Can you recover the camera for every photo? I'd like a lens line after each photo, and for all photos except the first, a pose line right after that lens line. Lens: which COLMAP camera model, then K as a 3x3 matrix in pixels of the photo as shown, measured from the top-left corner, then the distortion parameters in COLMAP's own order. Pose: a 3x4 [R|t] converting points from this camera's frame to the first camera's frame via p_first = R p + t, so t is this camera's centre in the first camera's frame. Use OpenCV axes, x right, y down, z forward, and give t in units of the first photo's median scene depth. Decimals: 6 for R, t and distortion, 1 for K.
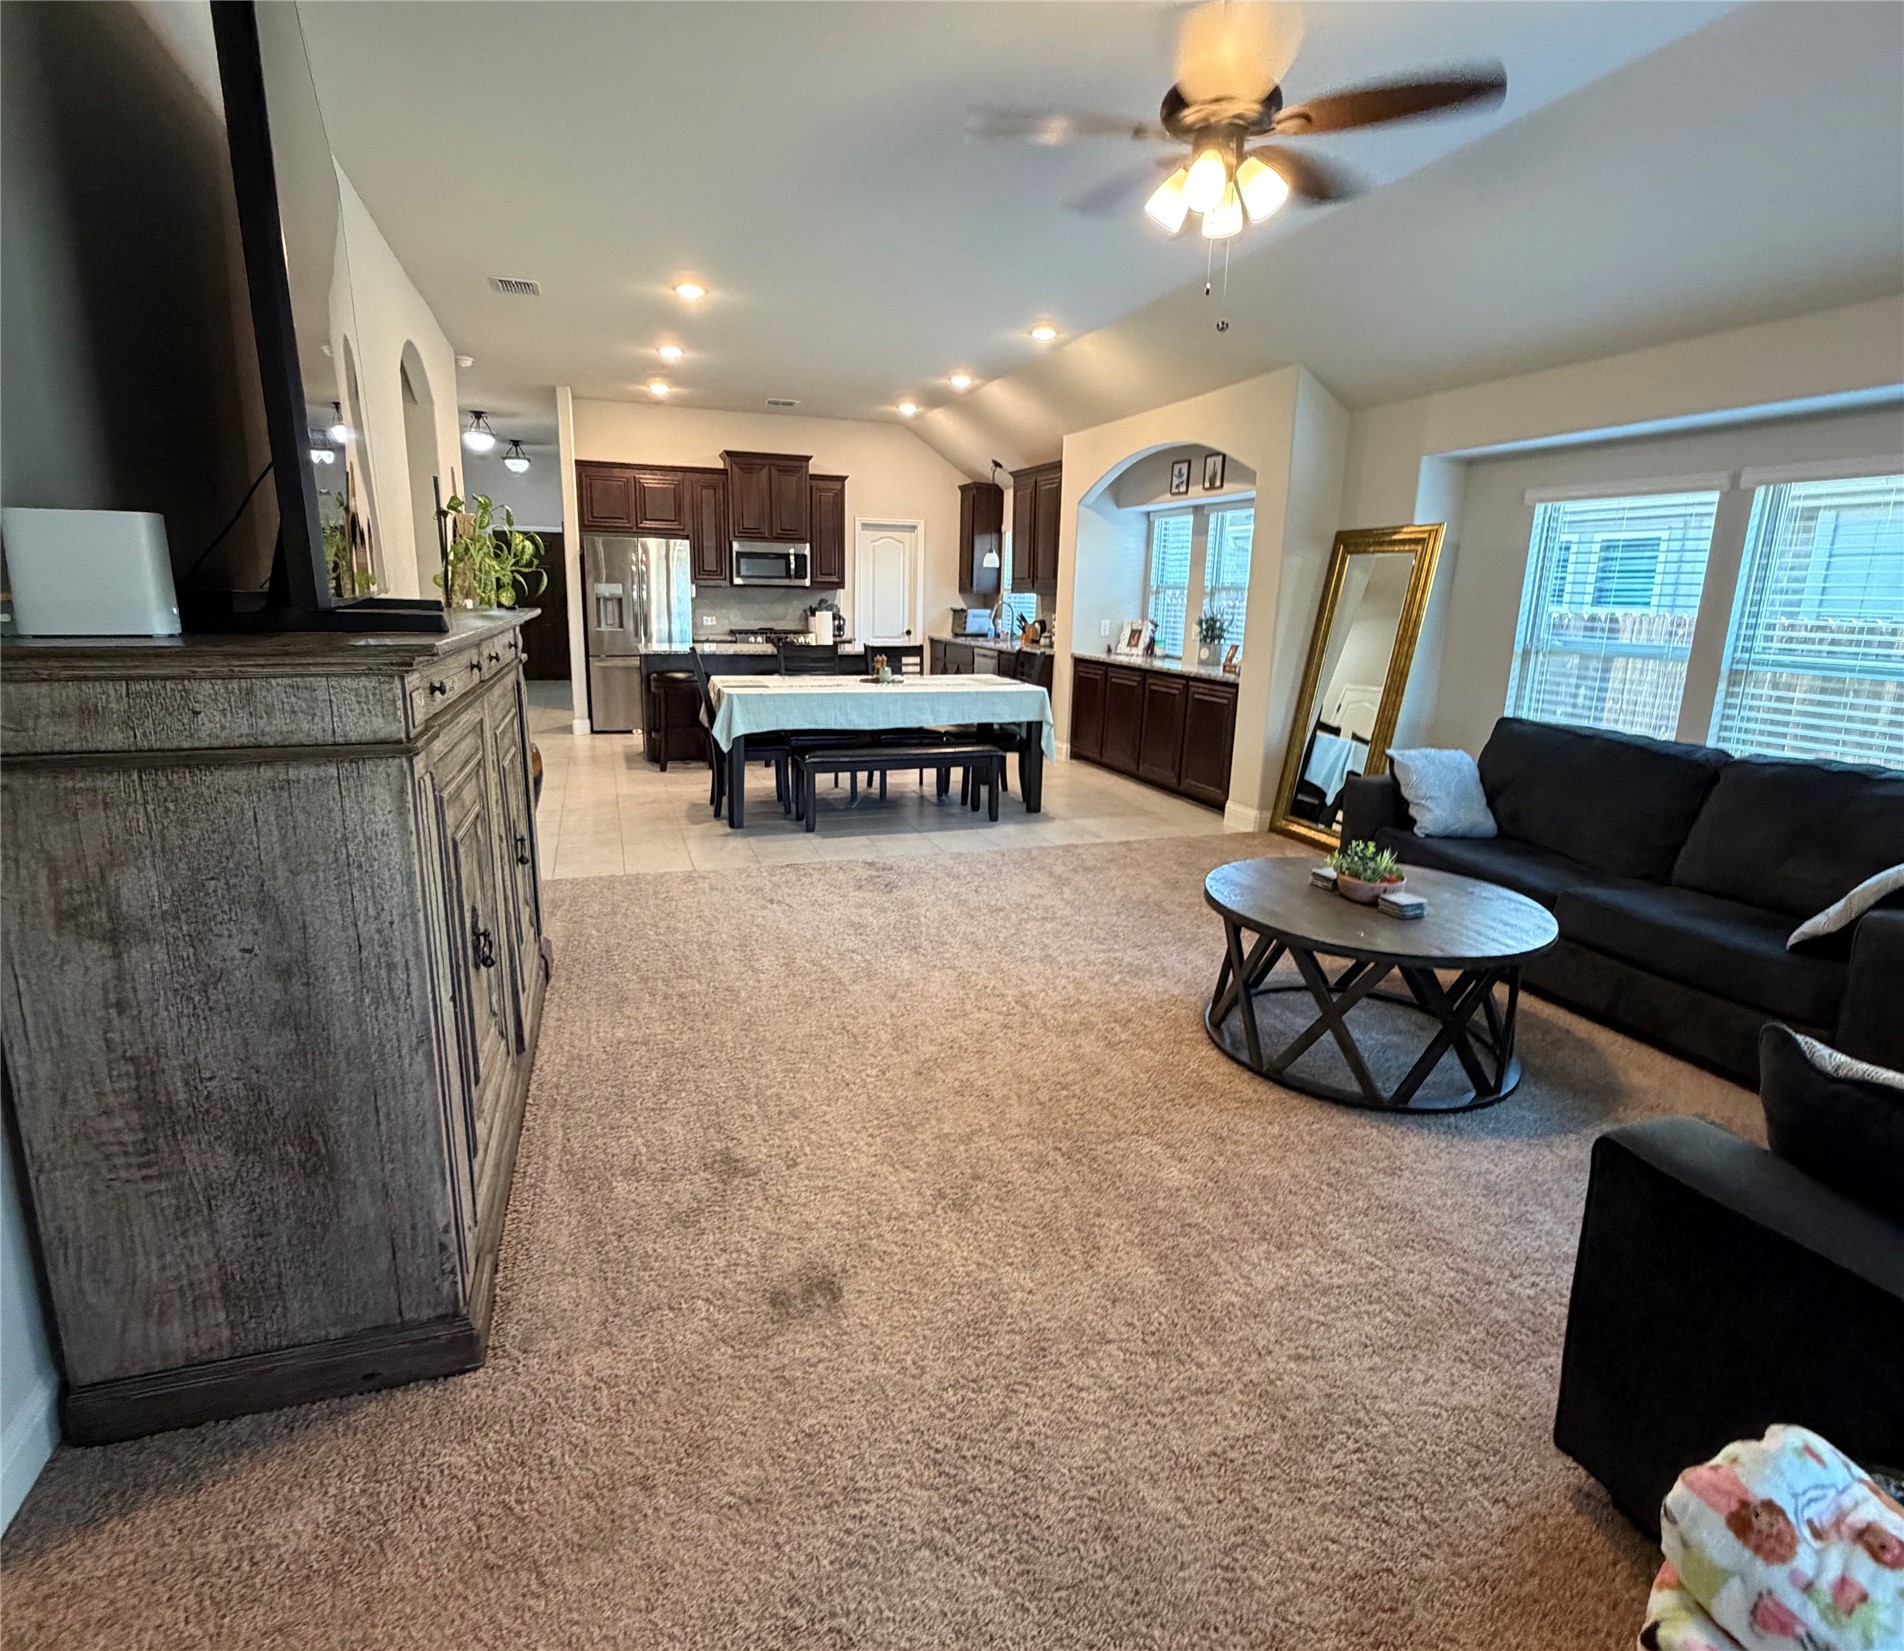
lens RADIAL K [[1009.2, 0, 954.6], [0, 1009.2, 817.4], [0, 0, 1]] dist [0.000847, 0.000188]
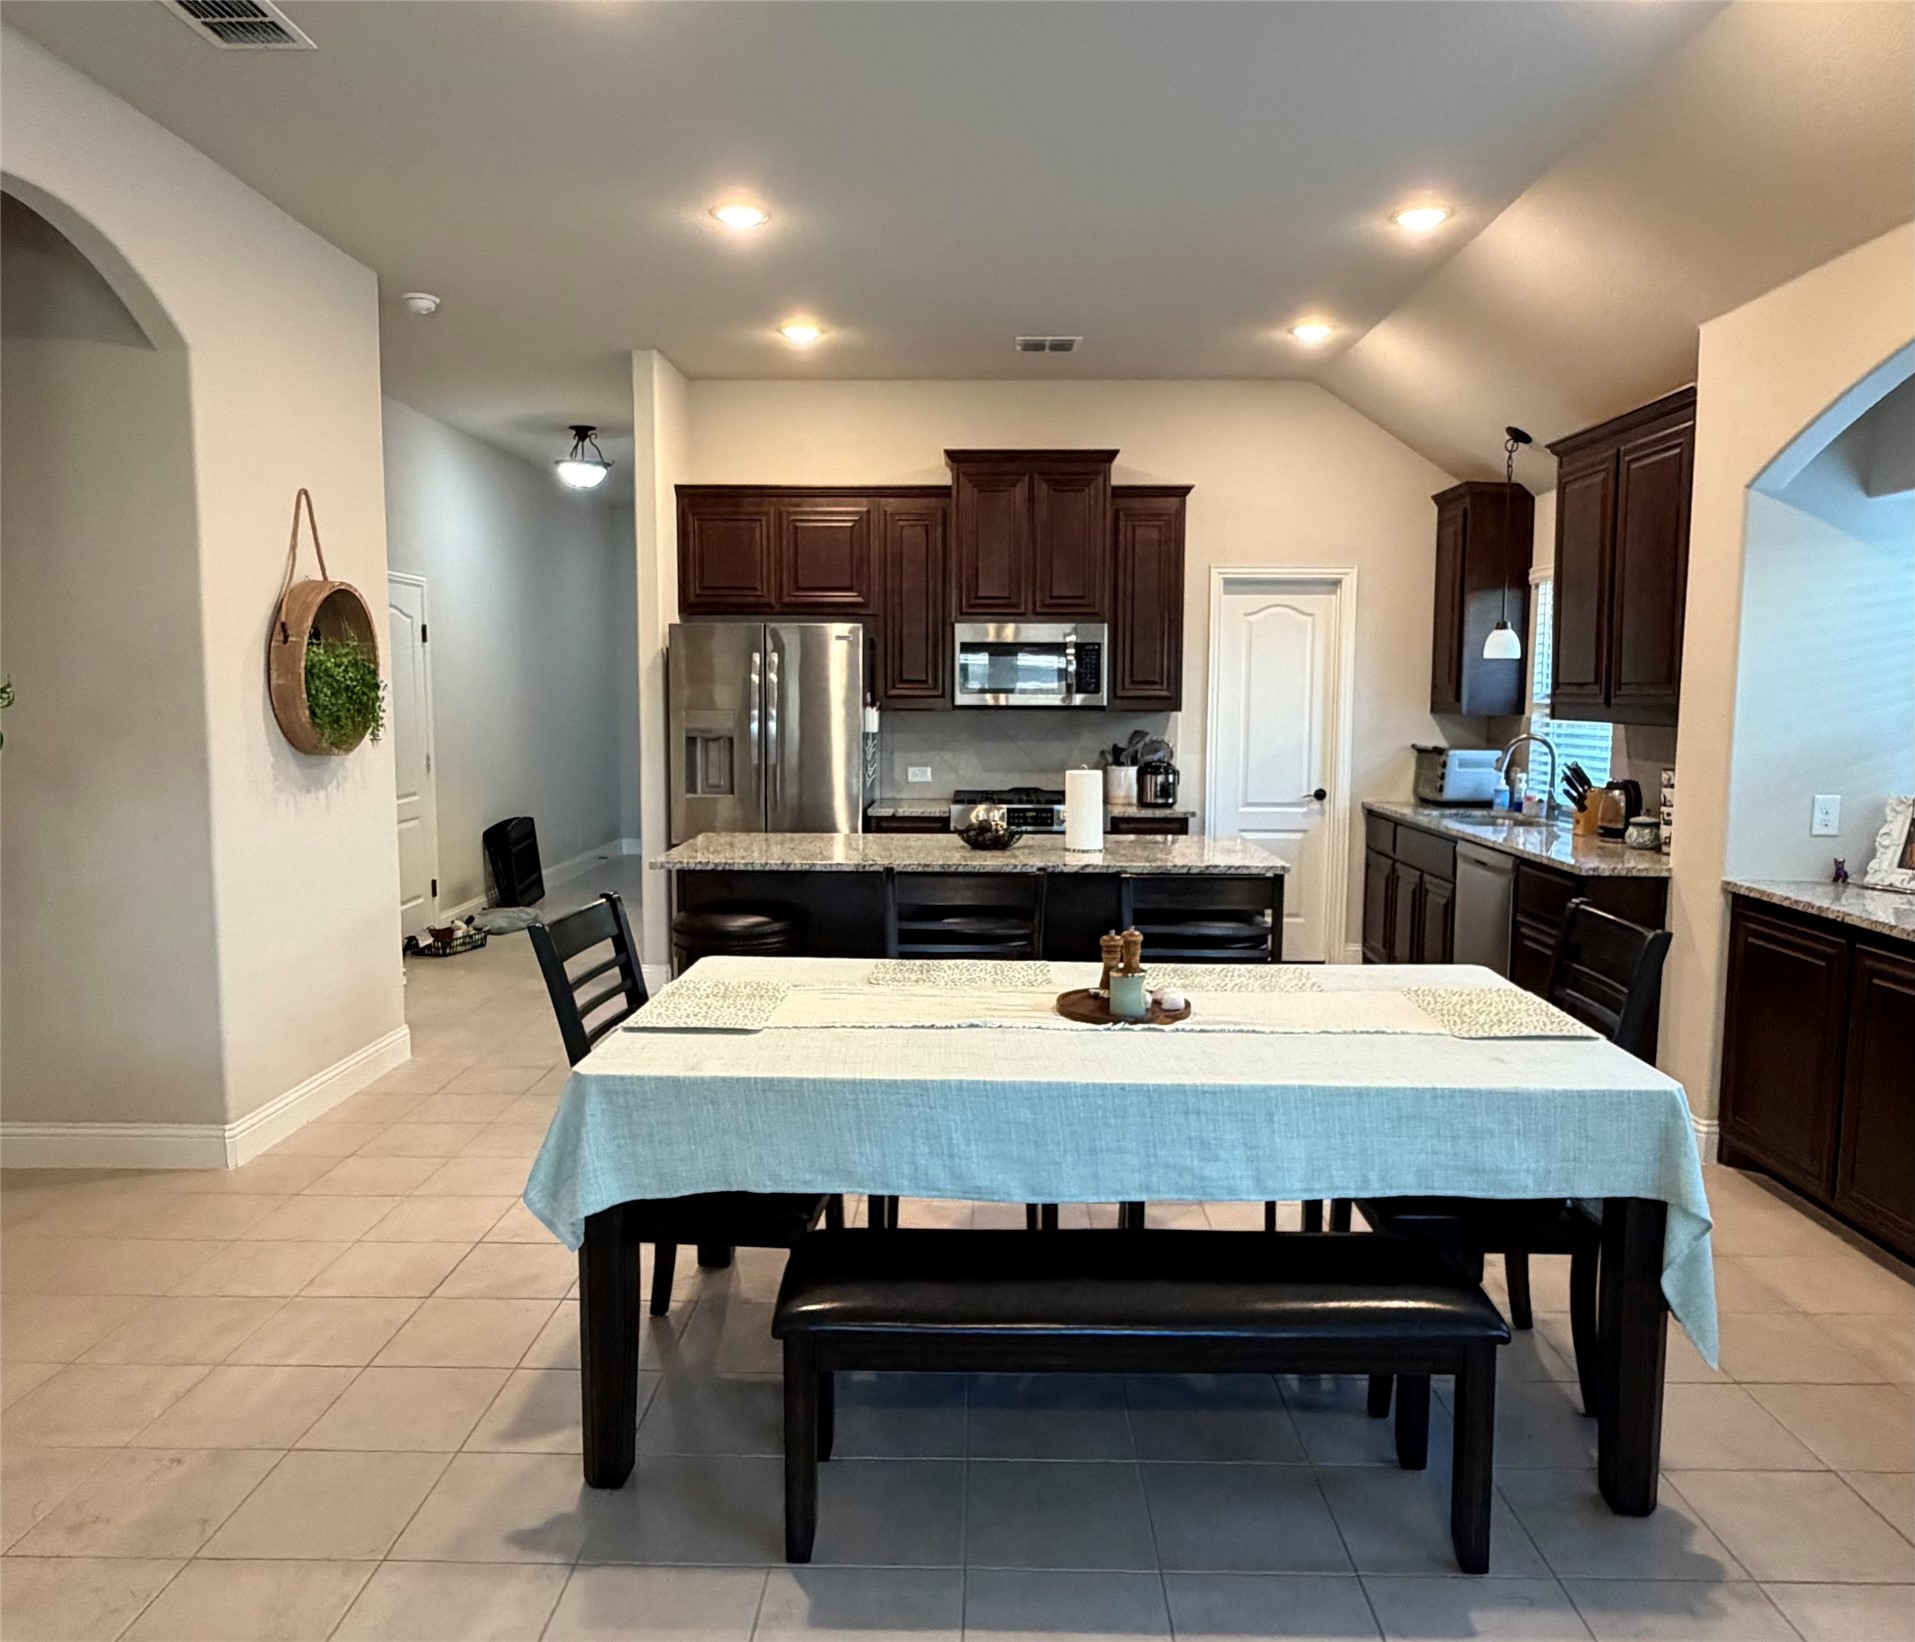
lens RADIAL K [[1363.8, 0, 964.2], [0, 1363.8, 826.7], [0, 0, 1]] dist [-0.002904, 0.003723]
pose [[0.939546, 0.017257, -0.341988, 0.020842], [-0.059710, 0.991685, -0.113999, -0.094270], [0.337177, 0.127527, 0.932764, 0.376525]]
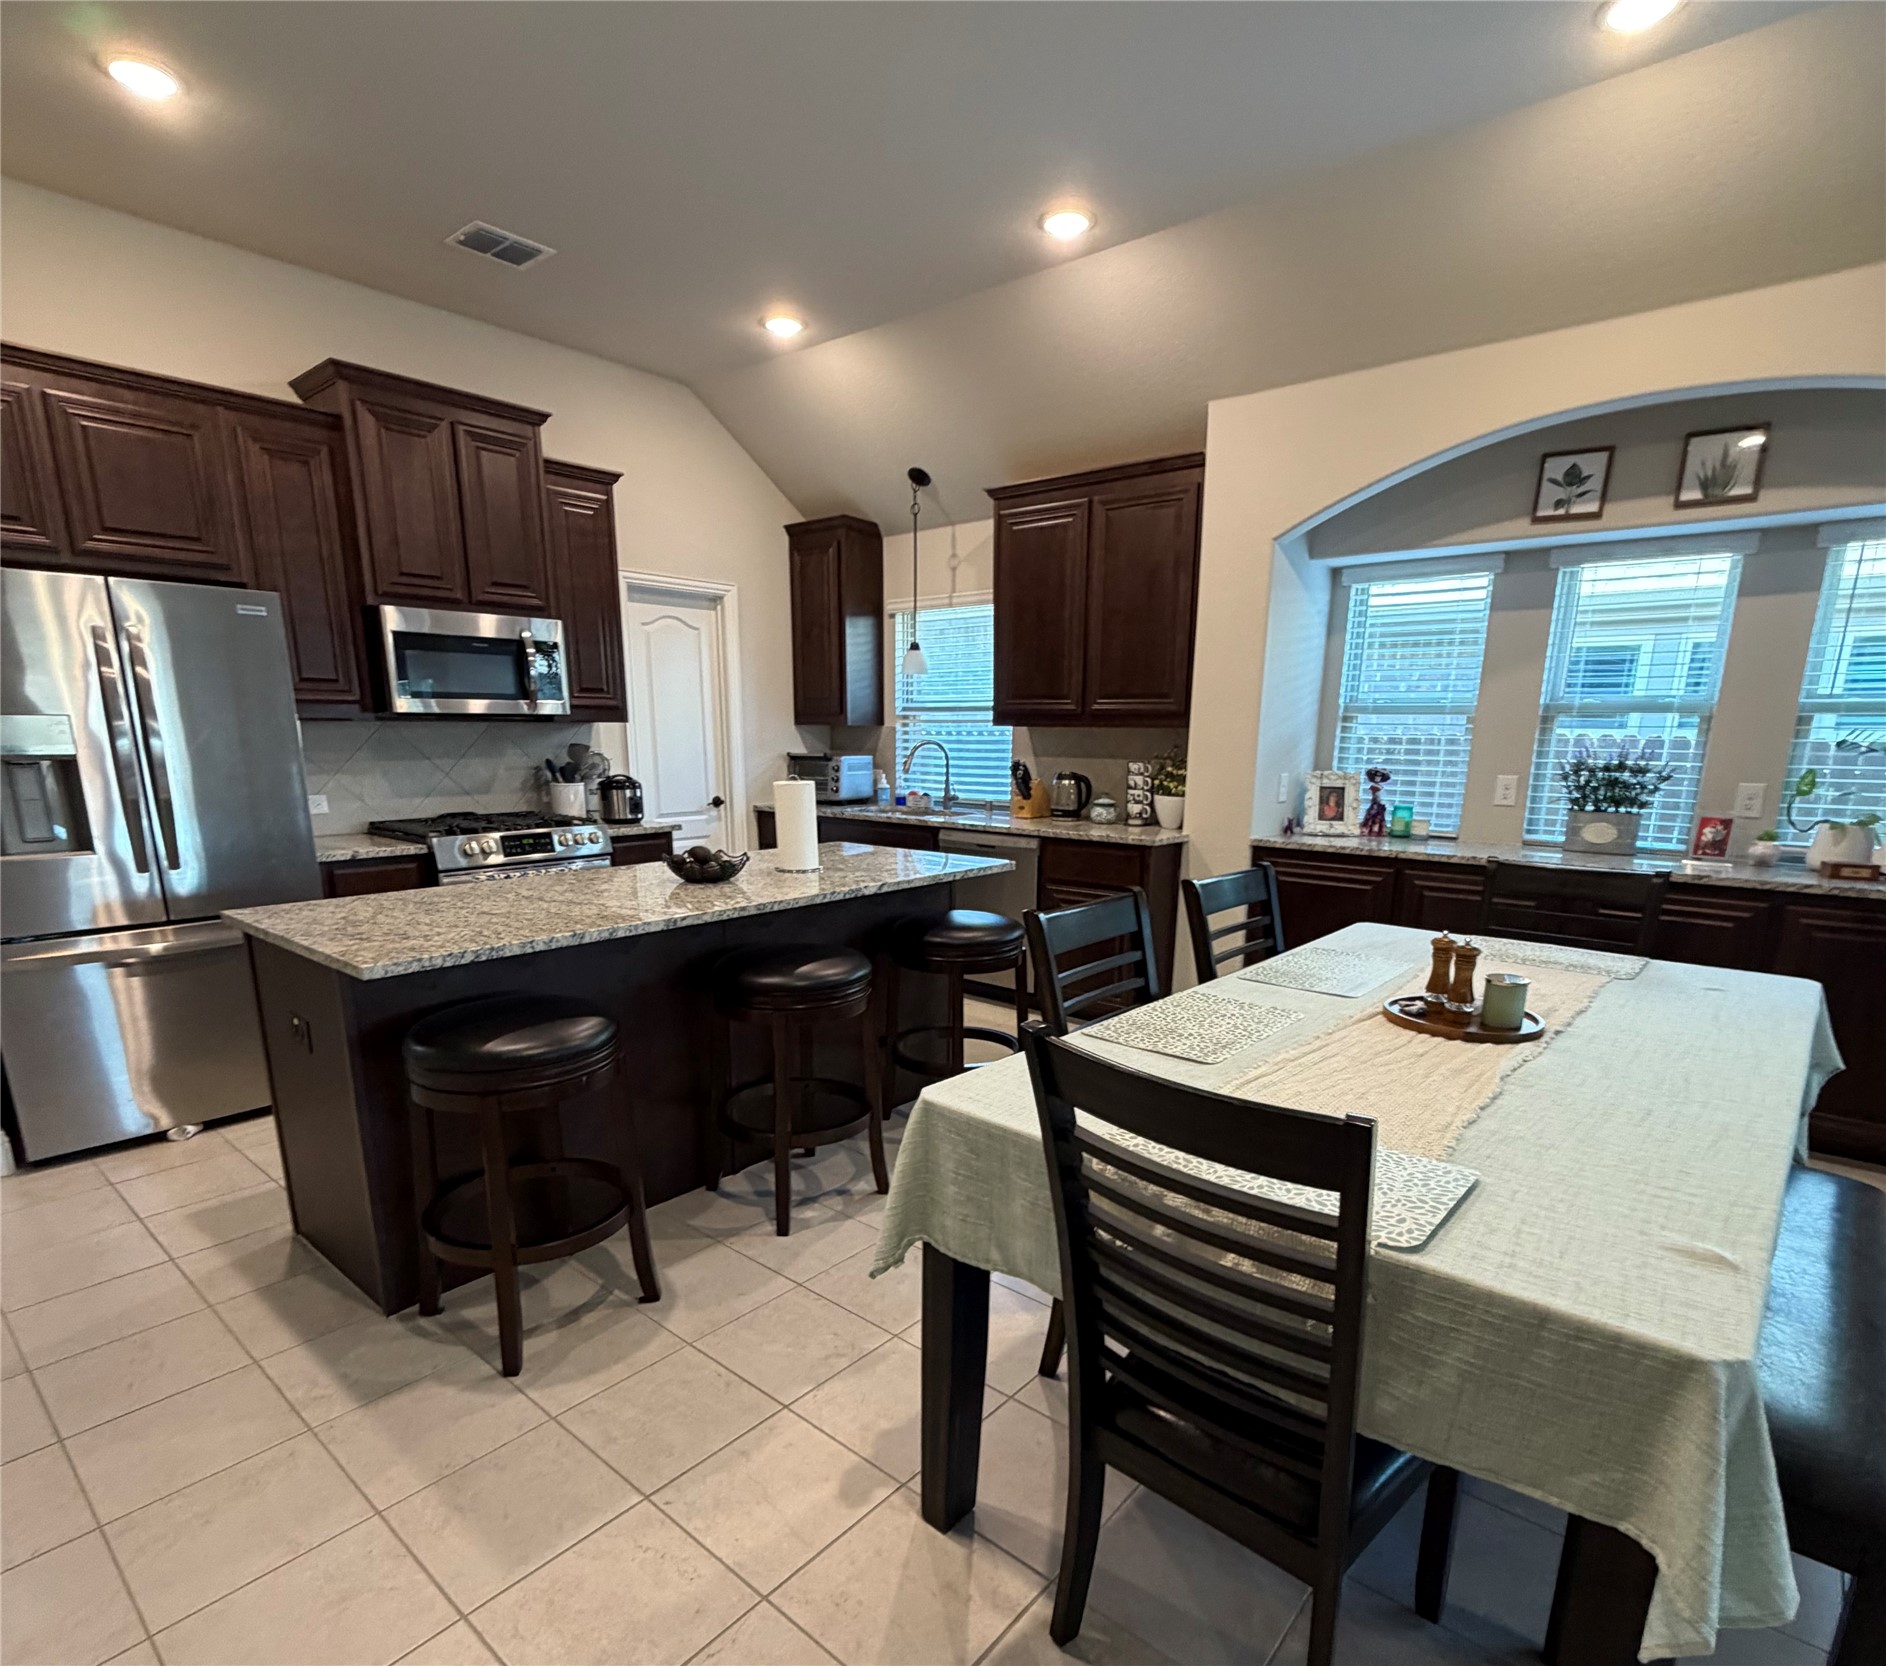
lens RADIAL K [[1000.1, 0, 942.1], [0, 1000.1, 980.4], [0, 0, 1]] dist [0.001171, -0.001087]
pose [[0.862198, -0.140553, 0.486682, -0.242521], [0.123561, 0.990070, 0.067031, -0.126376], [-0.491271, 0.002341, 0.871004, 0.550342]]
